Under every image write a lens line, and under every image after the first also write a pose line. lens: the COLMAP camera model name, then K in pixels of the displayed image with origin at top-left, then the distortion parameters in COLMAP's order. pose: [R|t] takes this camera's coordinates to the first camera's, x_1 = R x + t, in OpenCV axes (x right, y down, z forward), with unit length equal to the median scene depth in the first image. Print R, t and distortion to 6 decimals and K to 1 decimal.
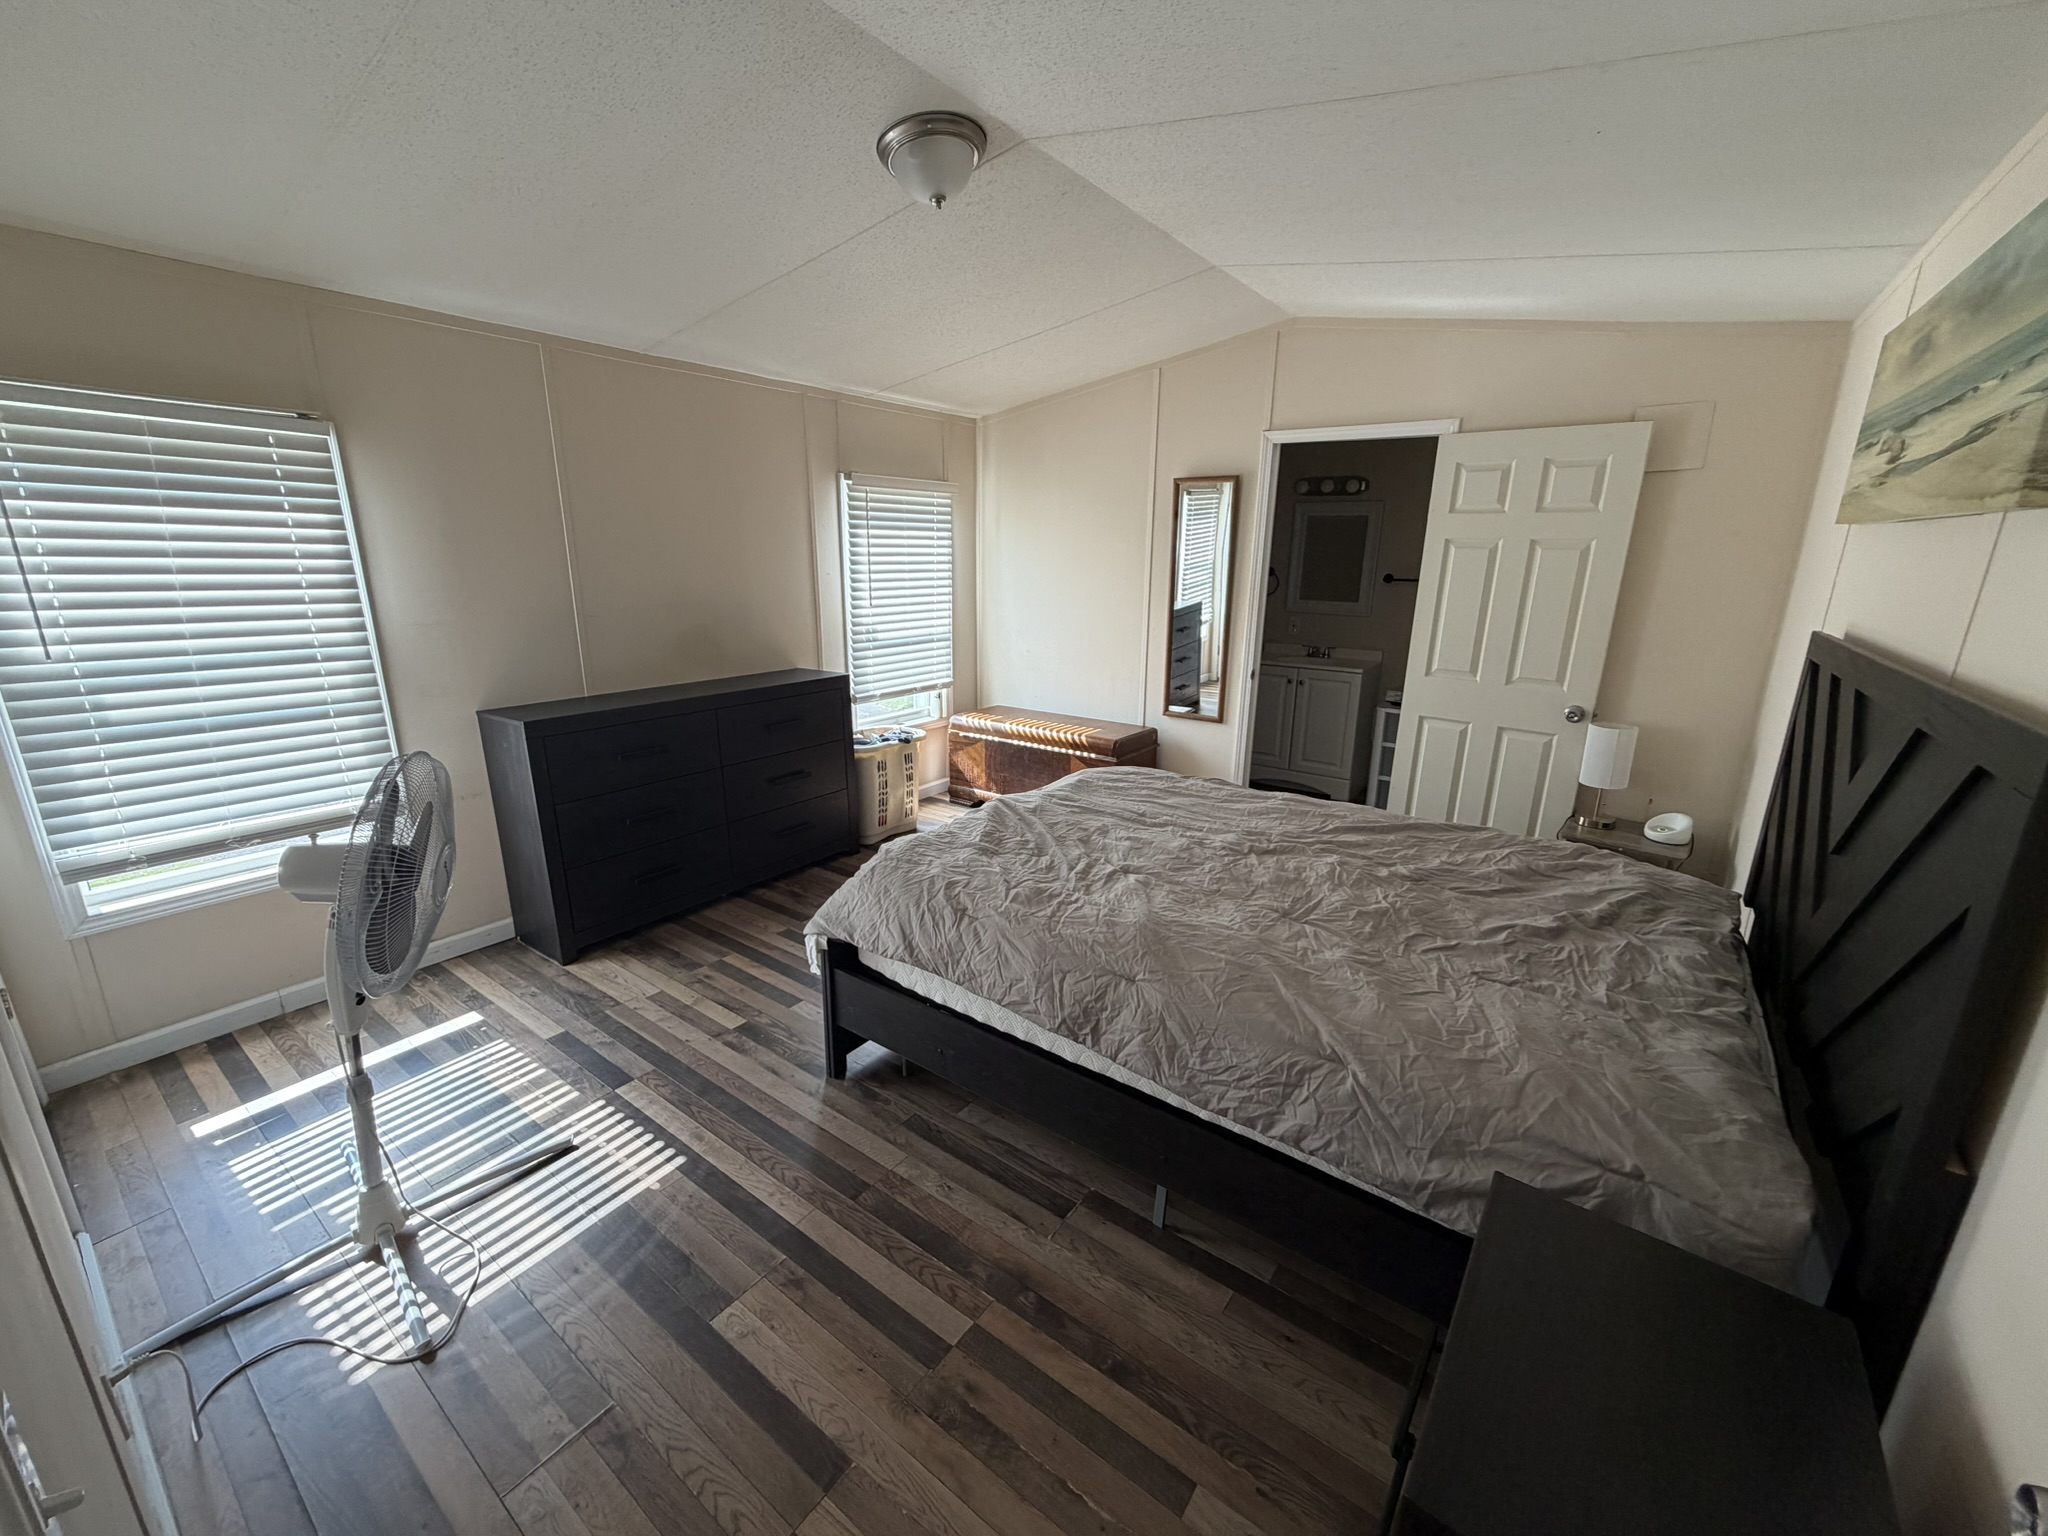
lens RADIAL K [[814.1, 0, 1018.9], [0, 814.1, 766.5], [0, 0, 1]] dist [-0.000126, -0.000474]
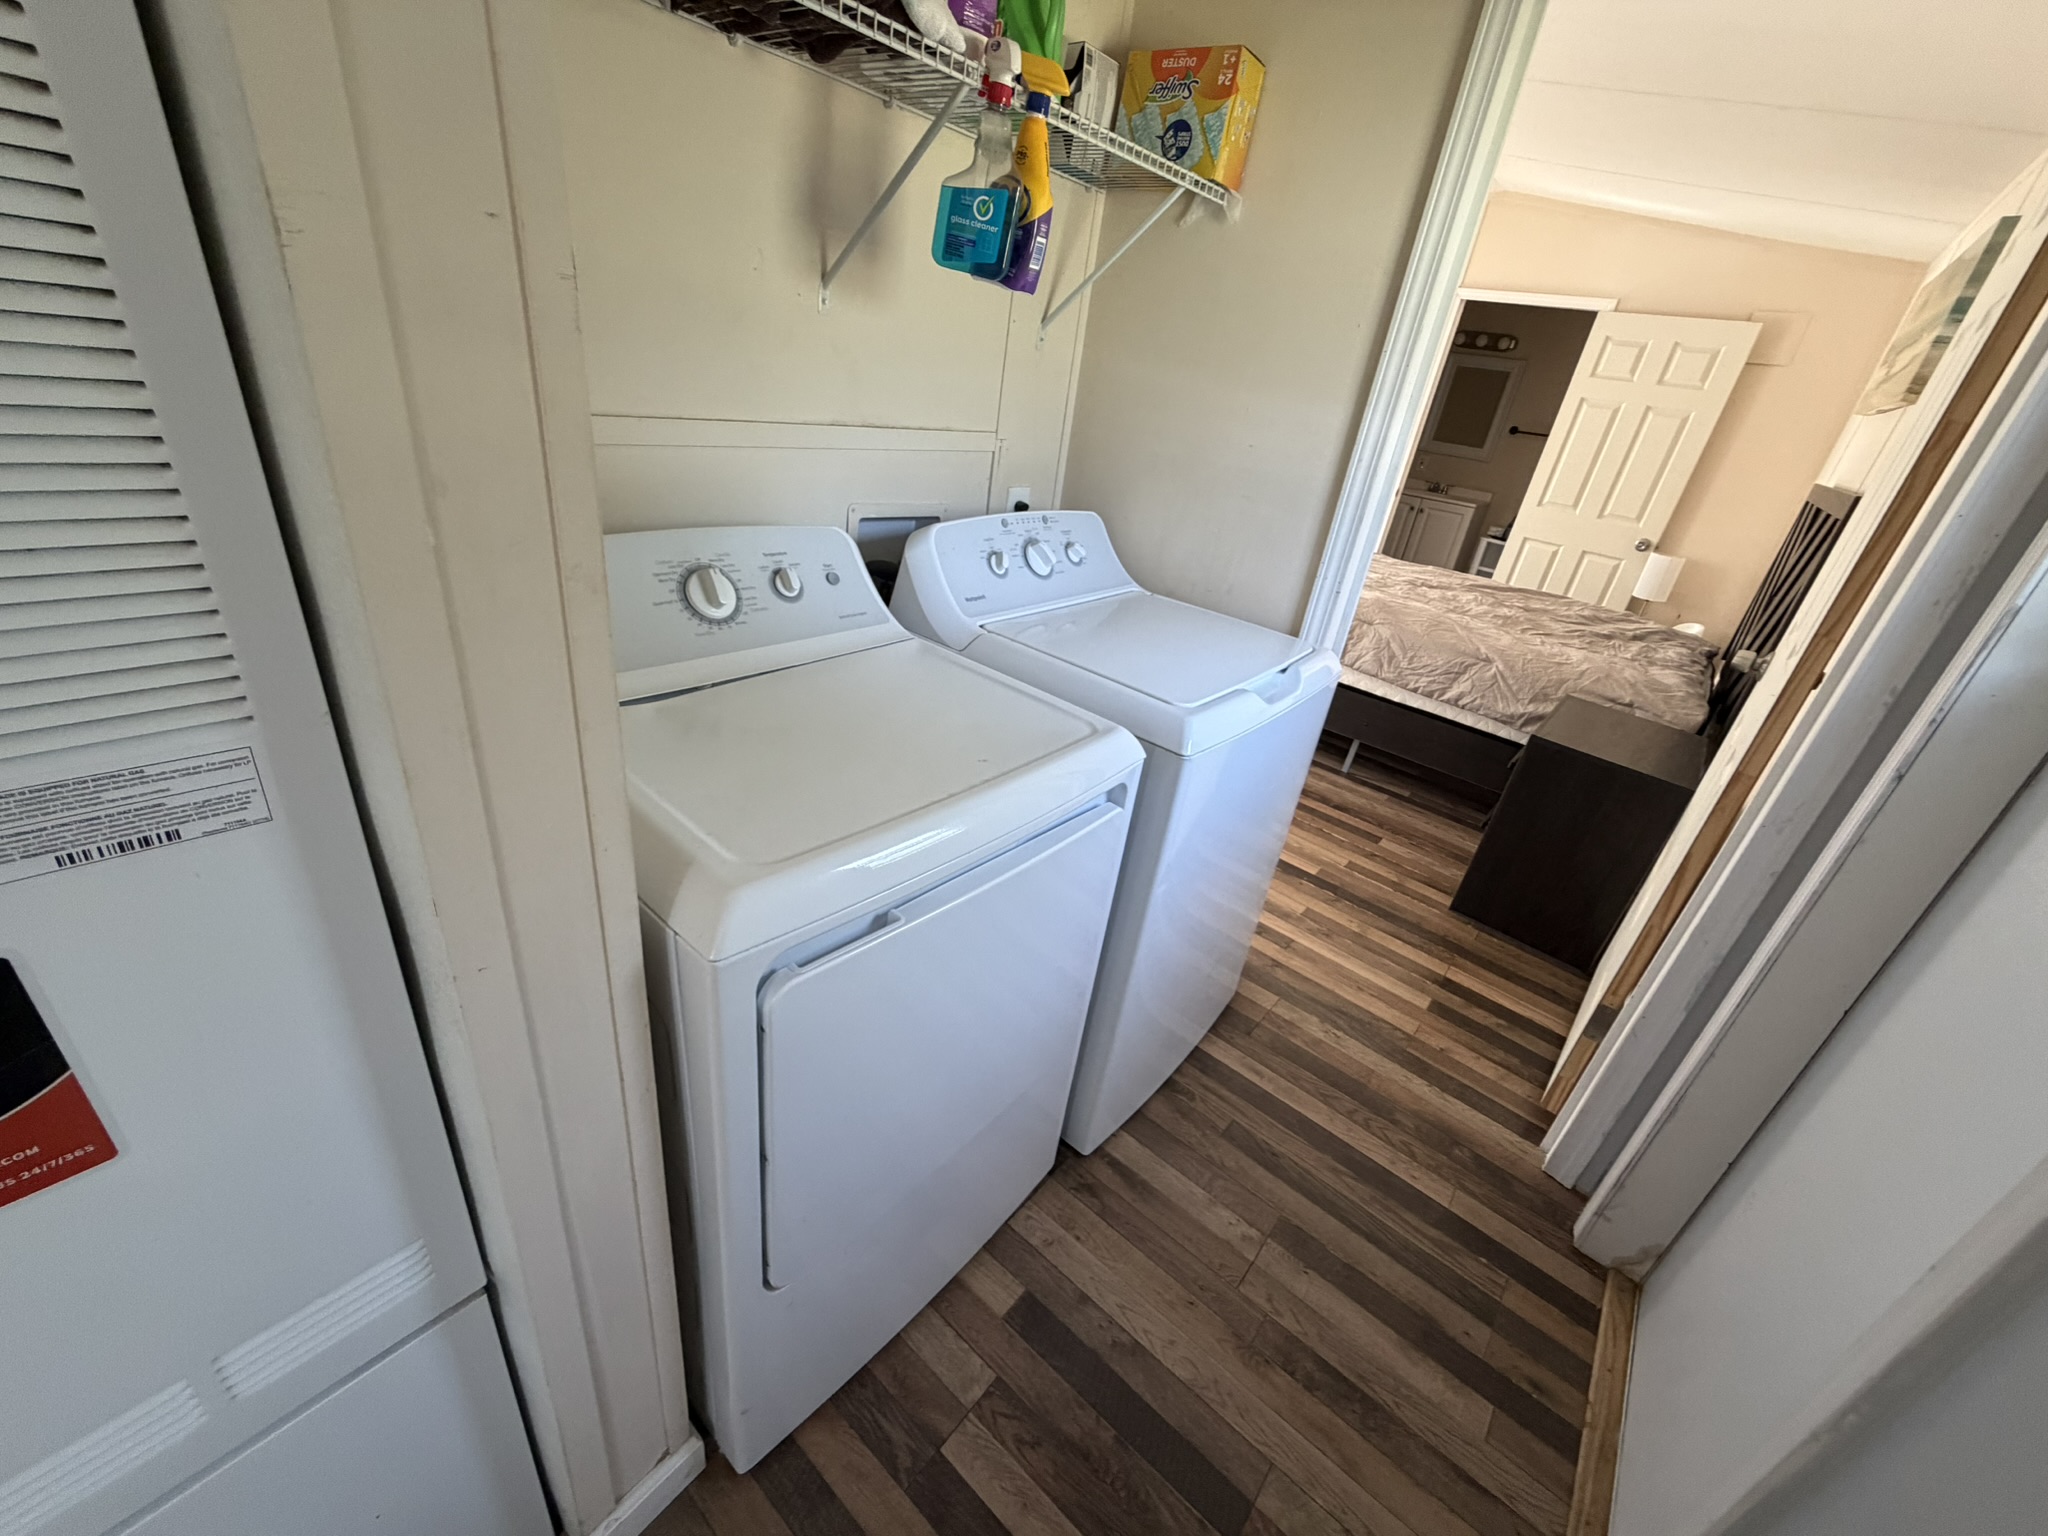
lens RADIAL K [[814.1, 0, 1018.9], [0, 814.1, 766.5], [0, 0, 1]] dist [-0.000126, -0.000474]
pose [[0.991201, 0.132364, -0.000455, -0.349687], [-0.129632, 0.971422, 0.198833, 0.183694], [0.026760, -0.197025, 0.980033, -0.504273]]
